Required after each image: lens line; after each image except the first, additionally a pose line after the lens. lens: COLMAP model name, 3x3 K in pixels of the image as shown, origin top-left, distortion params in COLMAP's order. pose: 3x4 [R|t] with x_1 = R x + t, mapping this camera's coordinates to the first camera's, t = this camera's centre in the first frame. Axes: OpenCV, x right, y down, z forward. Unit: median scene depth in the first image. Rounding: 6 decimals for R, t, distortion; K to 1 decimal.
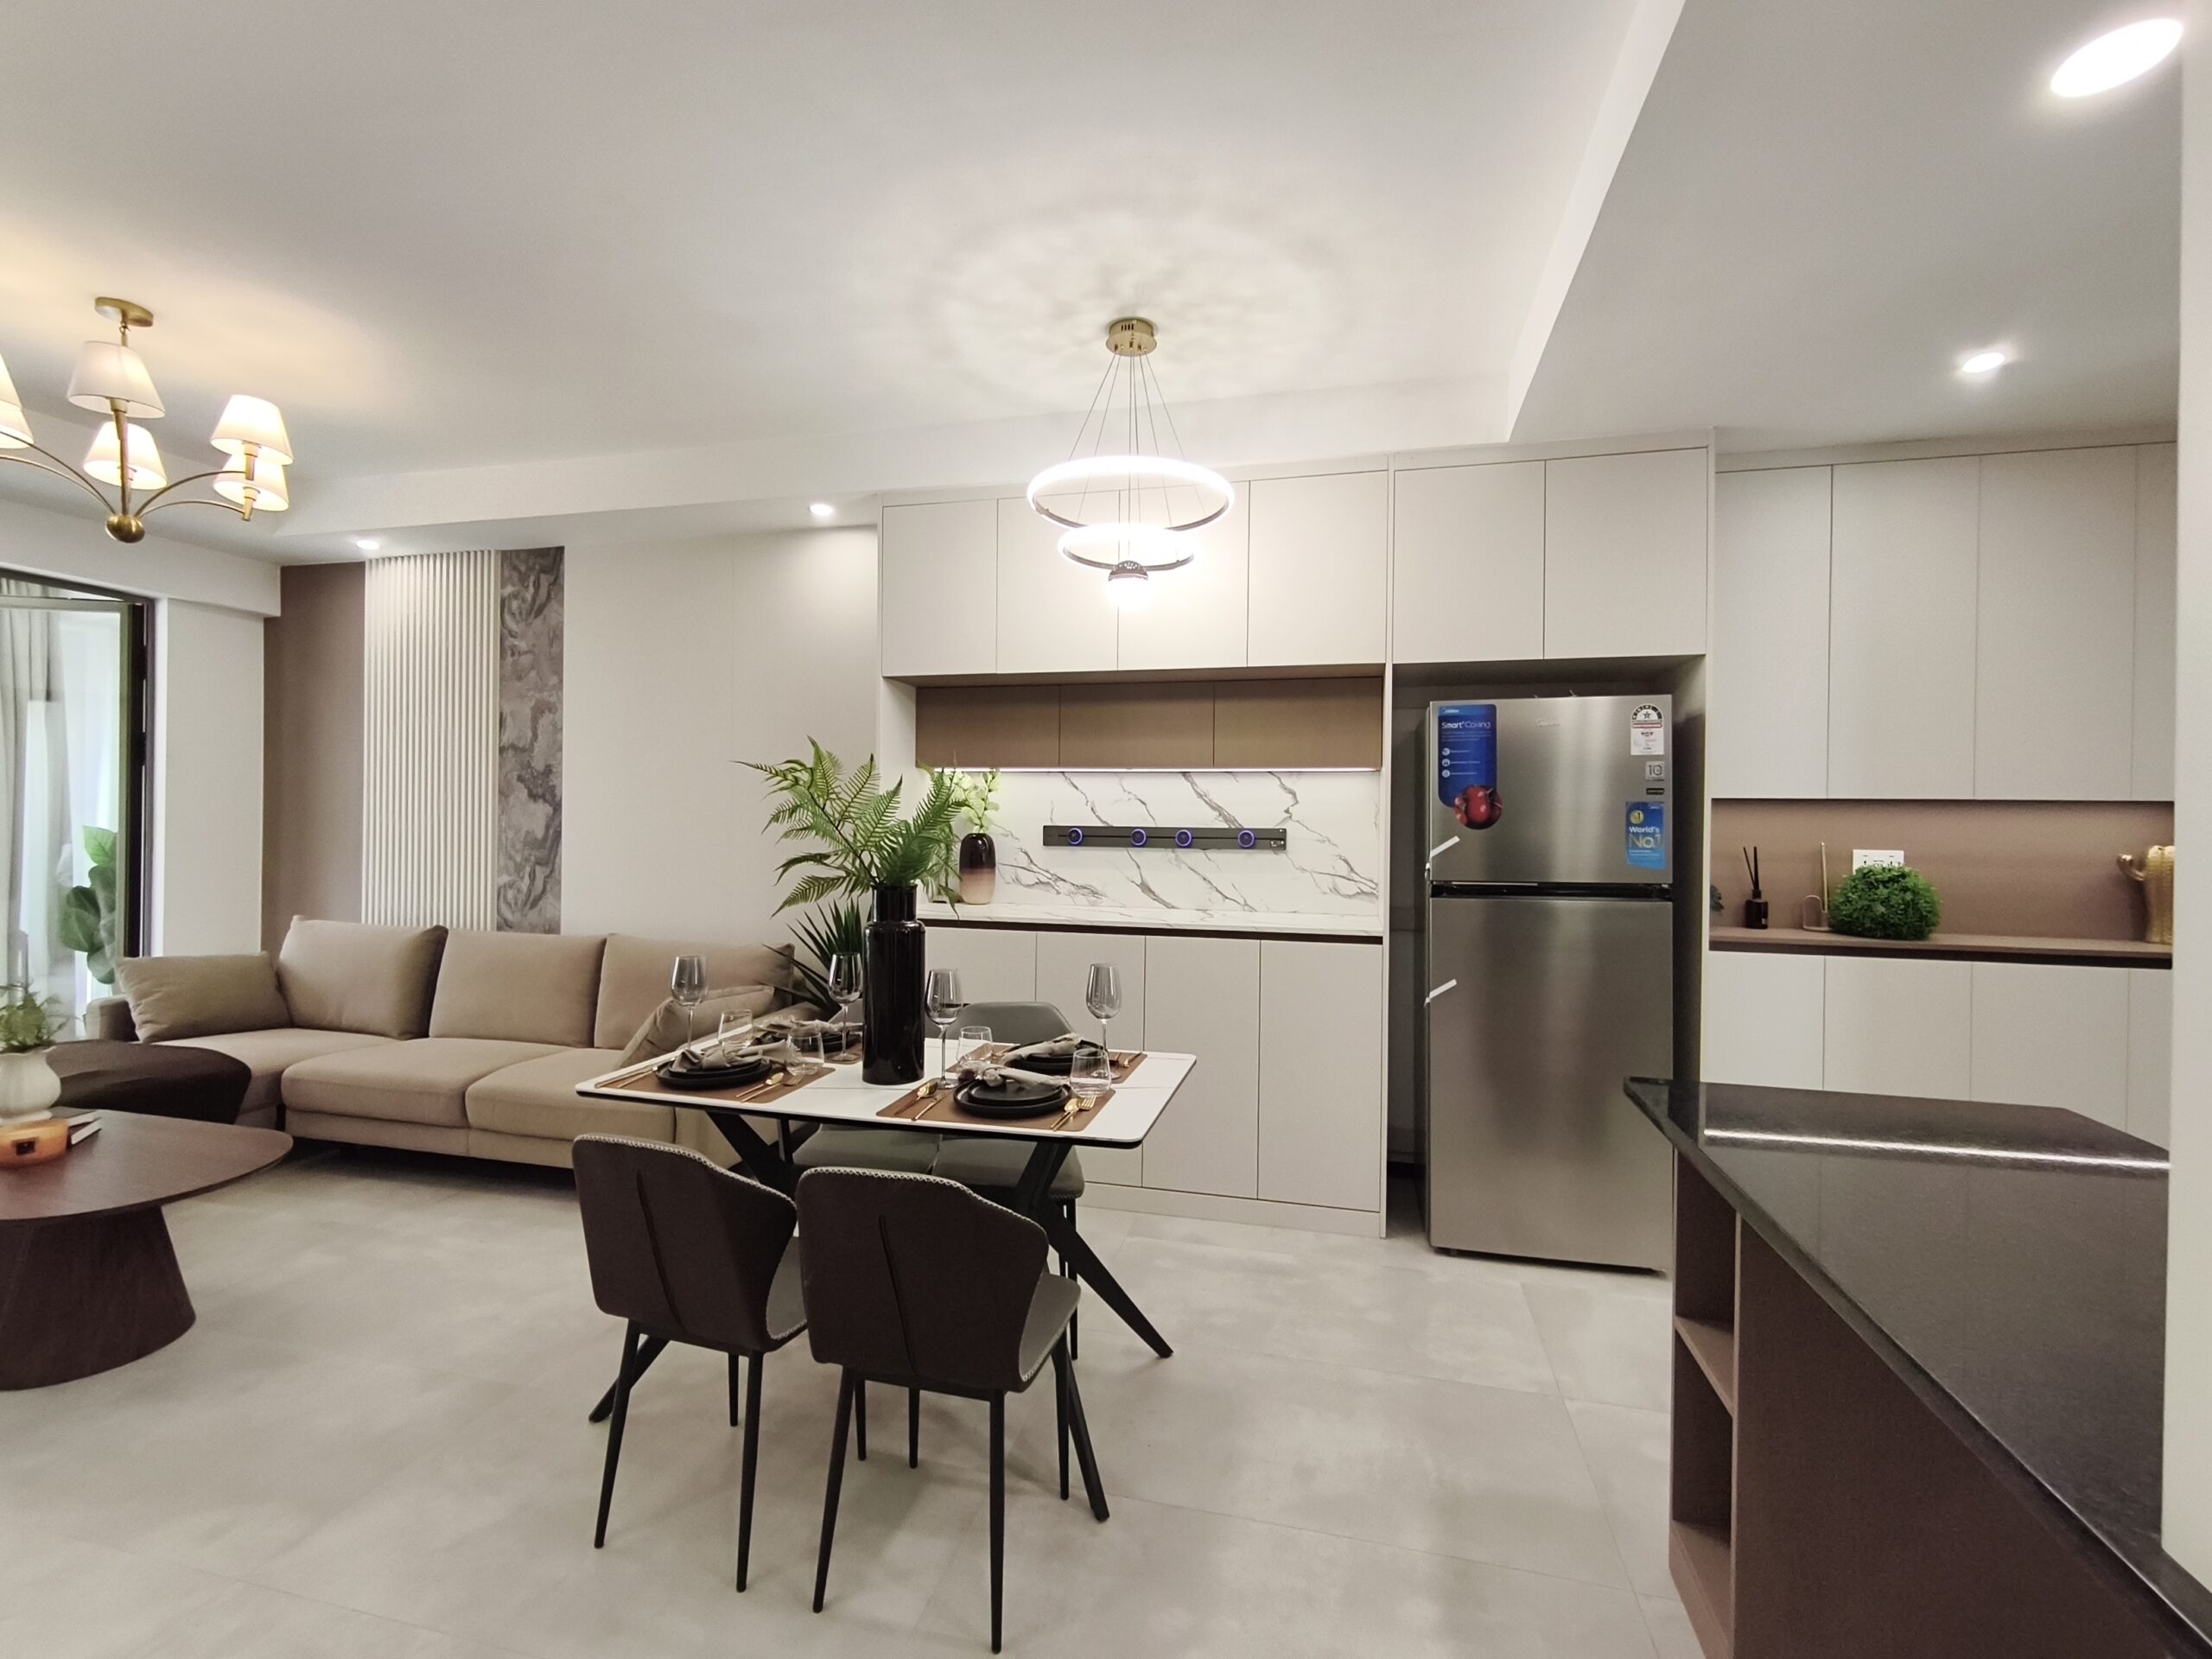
lens RADIAL K [[959.4, 0, 1105.3], [0, 959.4, 821.4], [0, 0, 1]] dist [-0.007171, 0.006241]
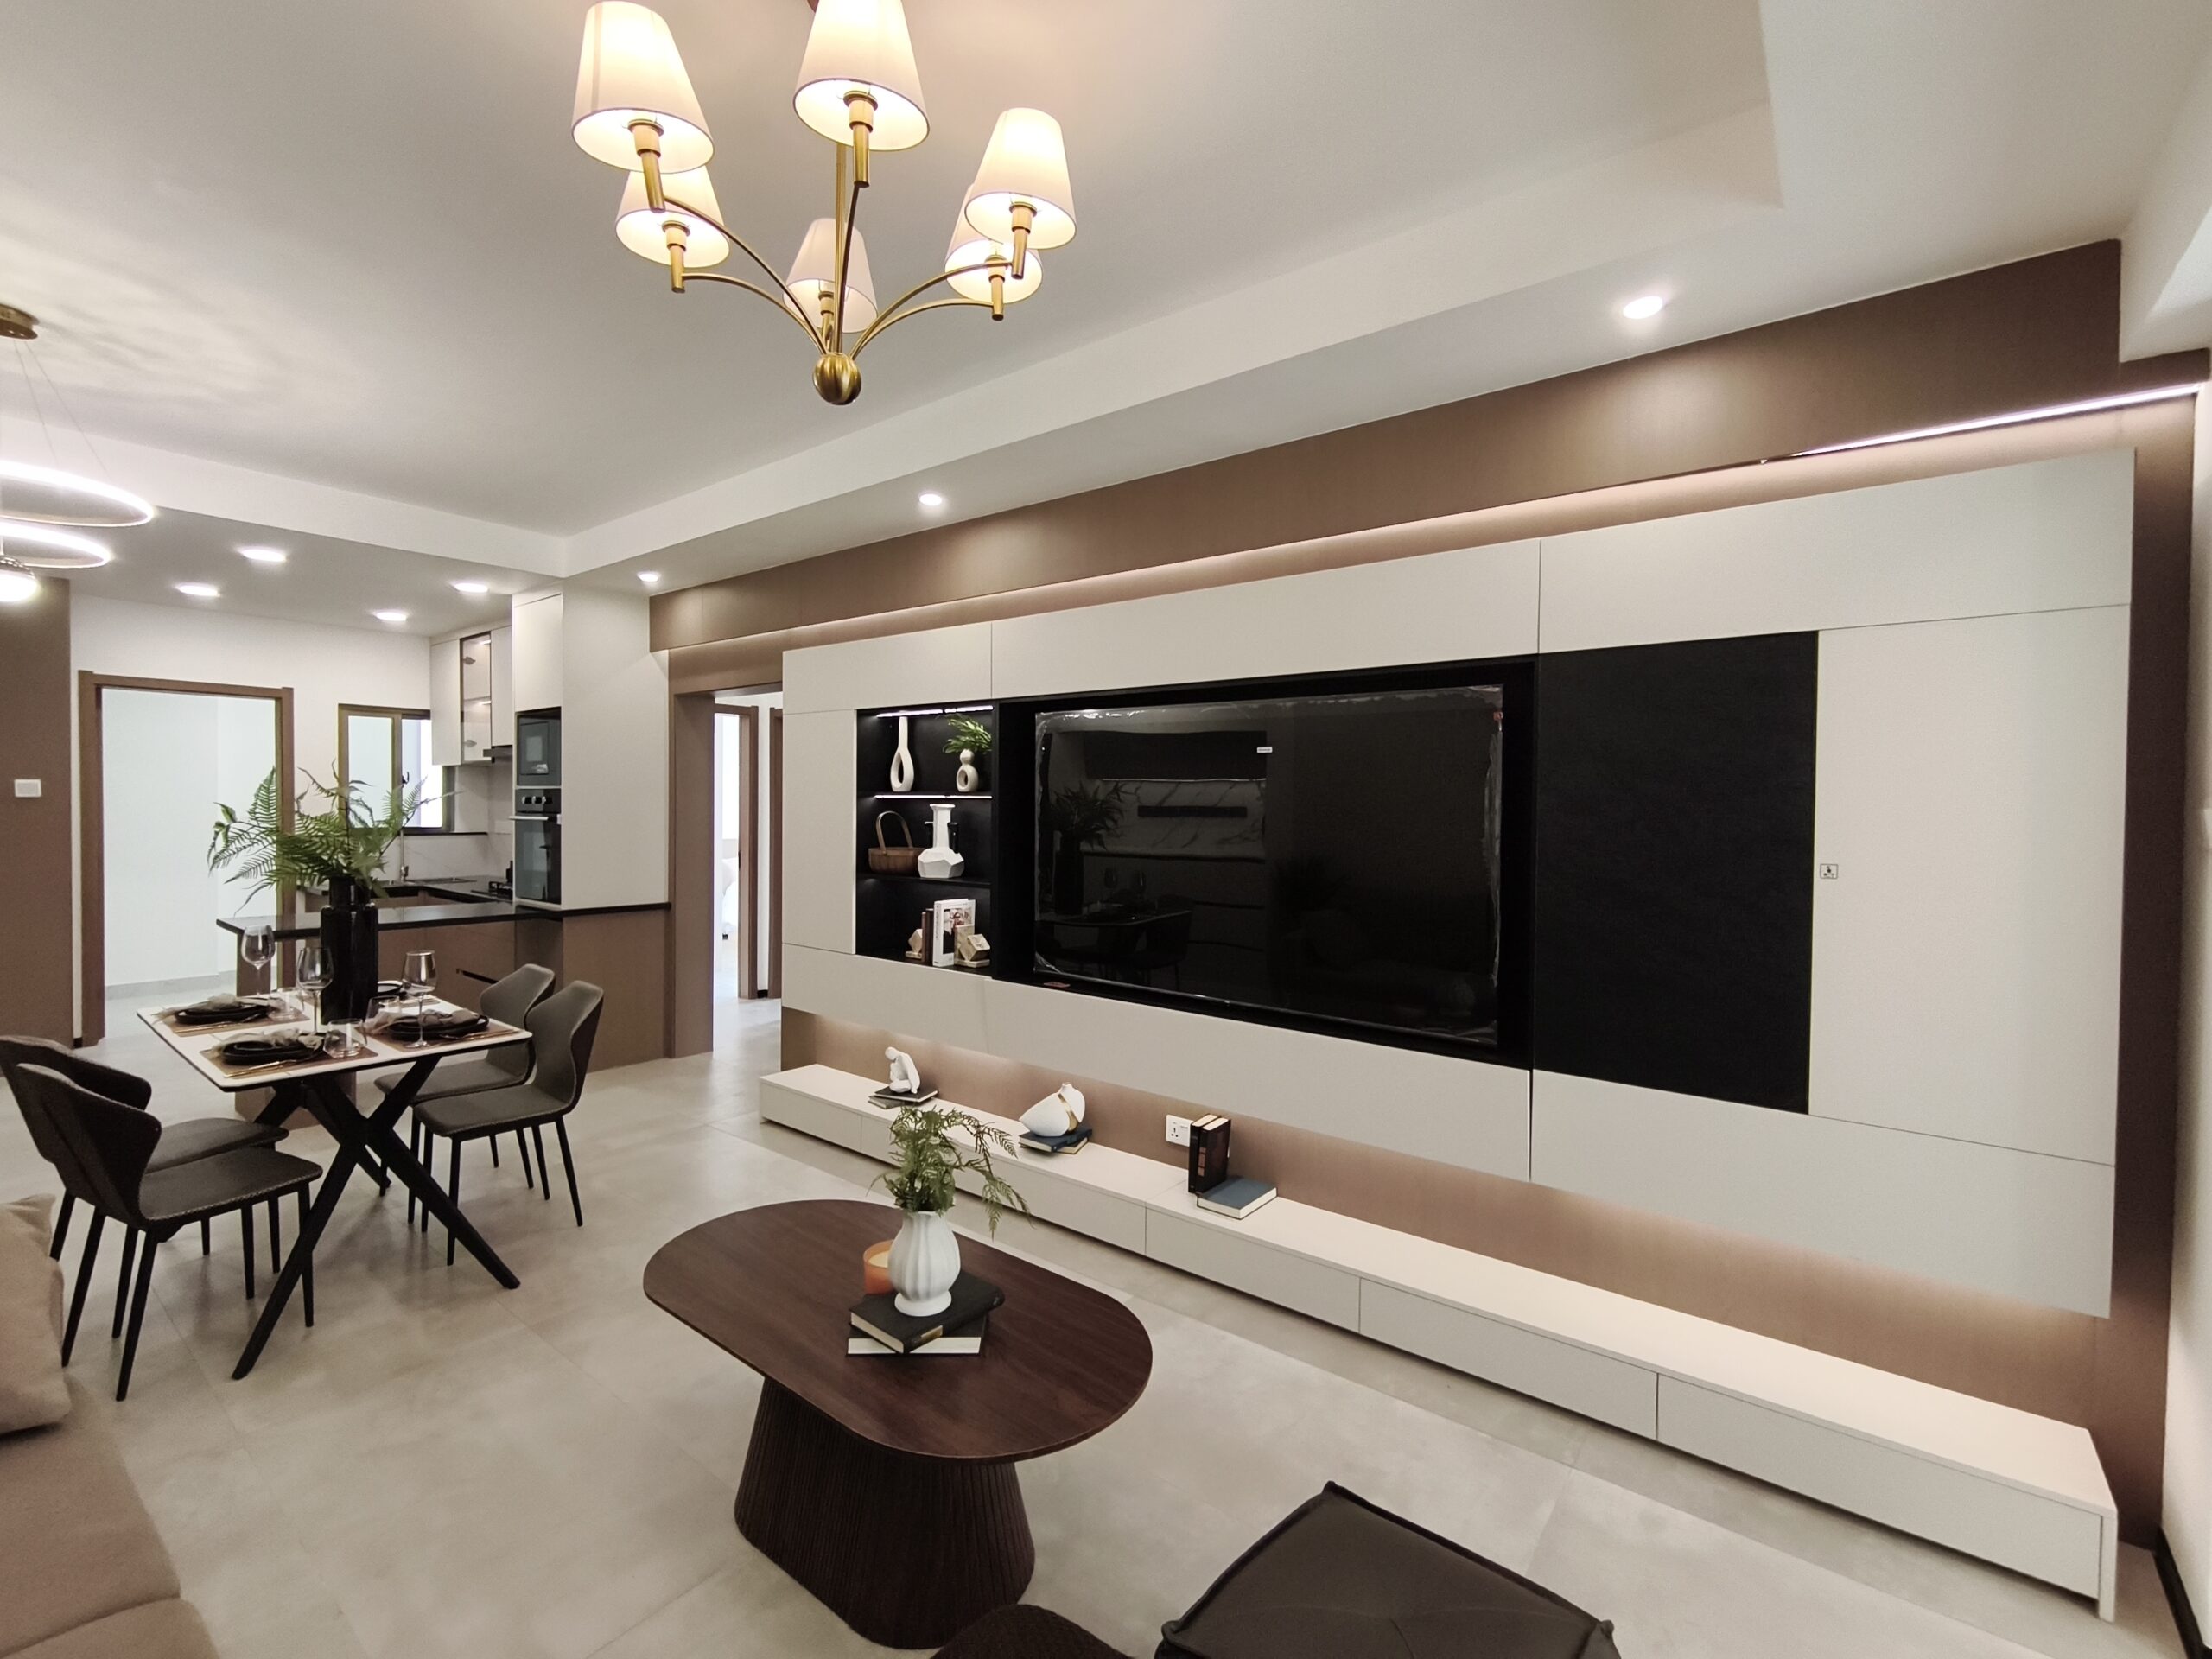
lens RADIAL K [[959.4, 0, 1105.3], [0, 959.4, 821.4], [0, 0, 1]] dist [-0.007171, 0.006241]
pose [[-0.916058, -0.032103, 0.399758, -1.230948], [-0.026478, 0.999457, 0.019588, -0.048288], [-0.400170, 0.007359, -0.916411, 1.286478]]
